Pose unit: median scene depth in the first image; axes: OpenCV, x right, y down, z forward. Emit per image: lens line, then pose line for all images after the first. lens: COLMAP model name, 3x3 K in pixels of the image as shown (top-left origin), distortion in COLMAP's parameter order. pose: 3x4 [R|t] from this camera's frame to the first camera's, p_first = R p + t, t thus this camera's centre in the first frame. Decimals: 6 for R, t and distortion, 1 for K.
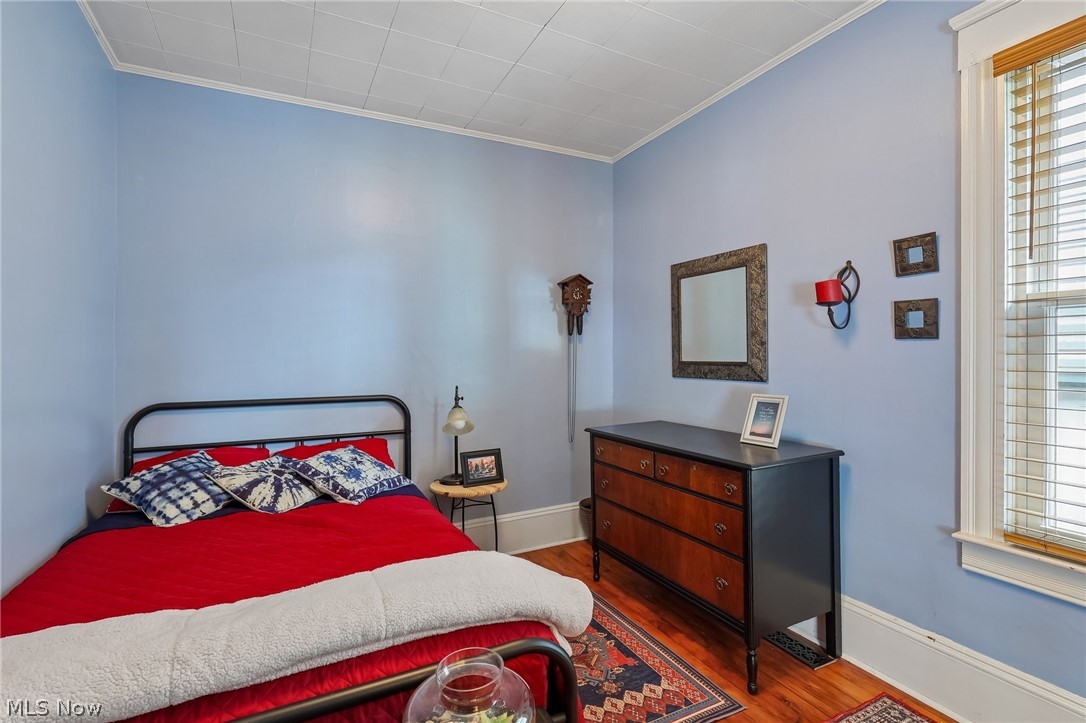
lens RADIAL K [[506.6, 0, 541.9], [0, 506.6, 353.8], [0, 0, 1]] dist [0.002639, -0.001607]
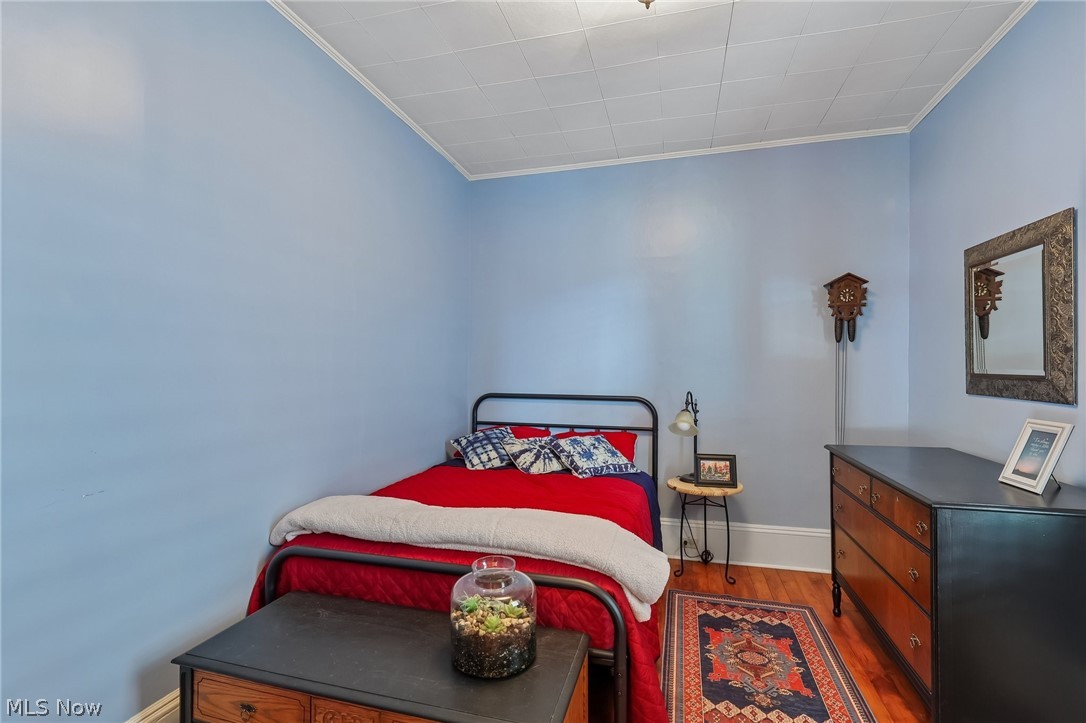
lens RADIAL K [[506.6, 0, 543.8], [0, 506.6, 363.5], [0, 0, 1]] dist [0.002639, -0.001607]
pose [[0.740895, 0.009096, -0.671559, 0.370543], [-0.007125, 0.999958, 0.005684, -0.000253], [0.671583, 0.000573, 0.740929, -0.014937]]
